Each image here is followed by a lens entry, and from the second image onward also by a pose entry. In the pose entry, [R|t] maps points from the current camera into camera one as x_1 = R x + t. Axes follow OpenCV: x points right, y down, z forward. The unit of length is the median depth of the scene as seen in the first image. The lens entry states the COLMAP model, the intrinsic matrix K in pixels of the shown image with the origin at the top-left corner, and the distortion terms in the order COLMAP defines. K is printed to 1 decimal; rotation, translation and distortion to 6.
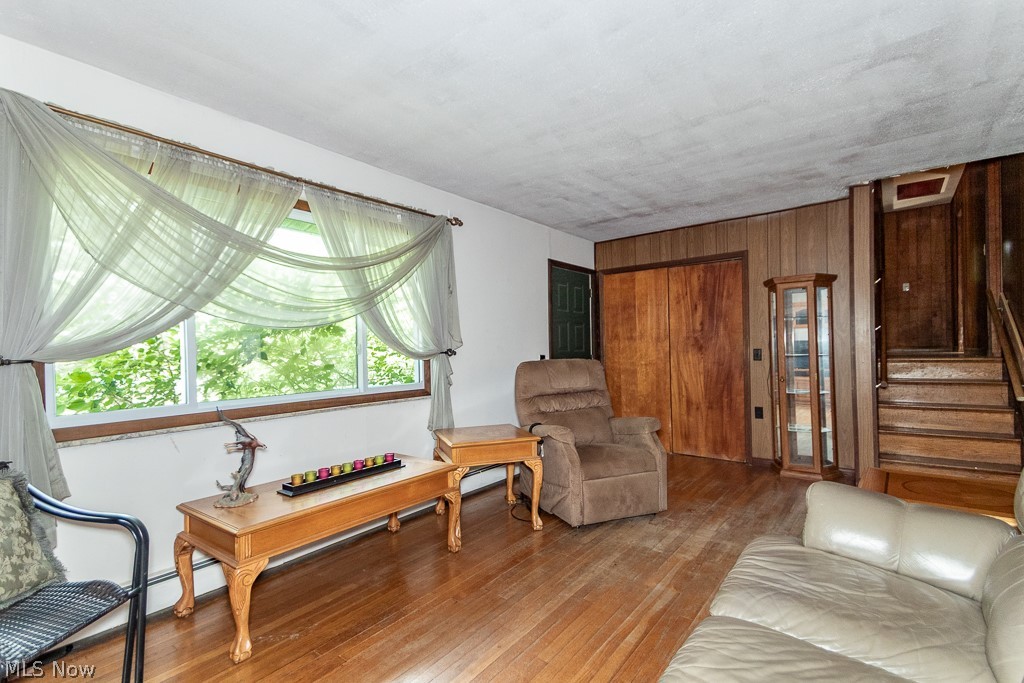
lens RADIAL K [[476.6, 0, 517.6], [0, 476.6, 348.0], [0, 0, 1]] dist [0.047891, -0.000541]
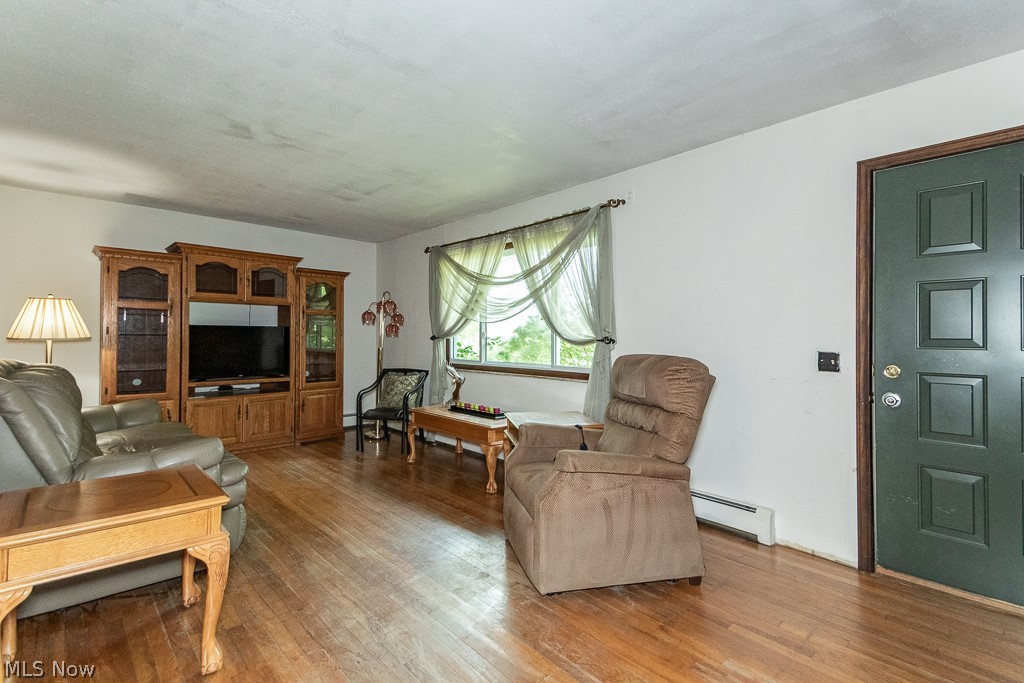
lens RADIAL K [[472.6, 0, 510.6], [0, 472.6, 337.1], [0, 0, 1]] dist [0.080160, -0.038527]
pose [[-0.167183, 0.019029, -0.985742, 0.873832], [-0.003604, 0.999795, 0.019912, -0.016414], [0.985919, 0.006882, -0.167080, 0.988353]]
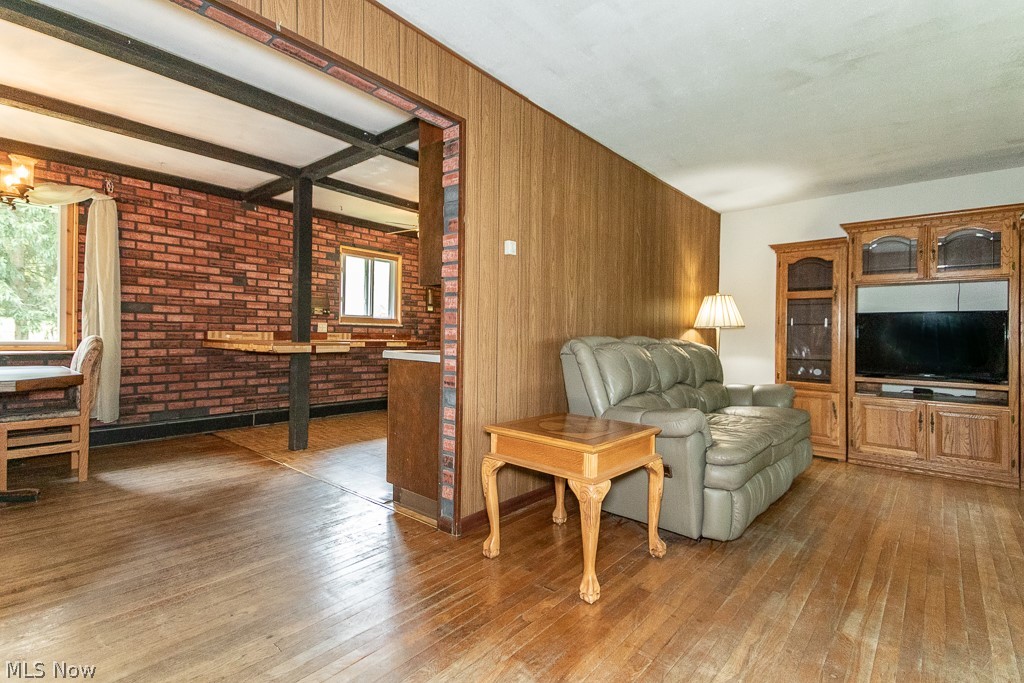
lens RADIAL K [[472.6, 0, 510.6], [0, 472.6, 337.1], [0, 0, 1]] dist [0.080160, -0.038527]
pose [[-0.997414, 0.004290, 0.071746, 0.500749], [0.004186, 0.999990, -0.001605, 0.035232], [-0.071752, -0.001300, -0.997422, 1.151123]]
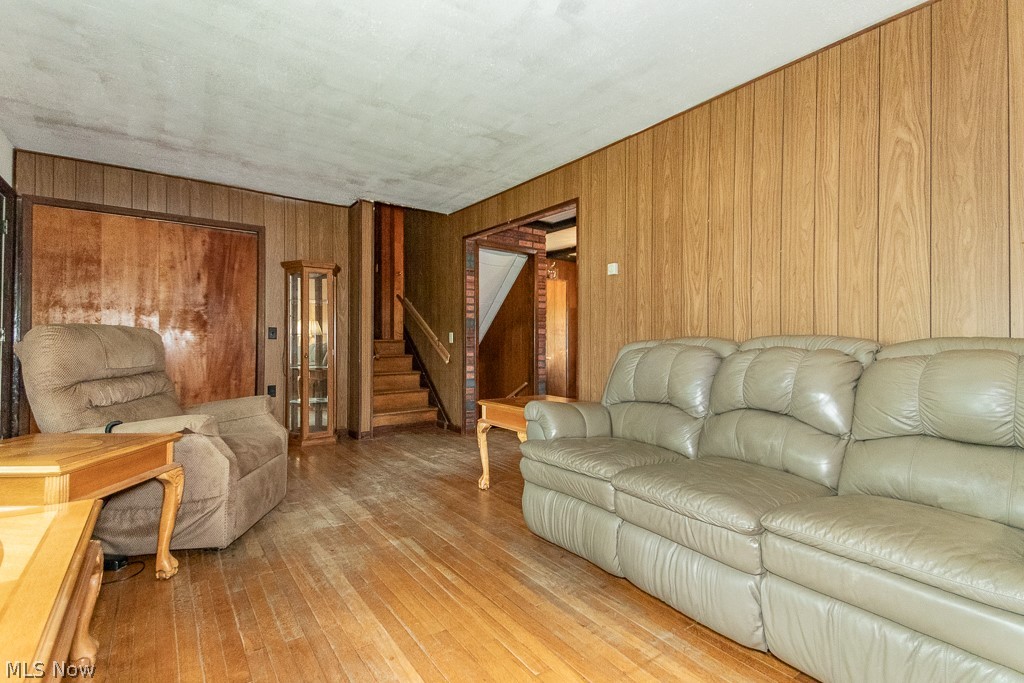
lens RADIAL K [[472.6, 0, 510.6], [0, 472.6, 337.1], [0, 0, 1]] dist [0.080160, -0.038527]
pose [[0.288360, 0.028166, 0.957108, -0.411760], [-0.011663, 0.999596, -0.025902, 0.054449], [-0.957451, -0.003693, 0.288572, 0.311277]]
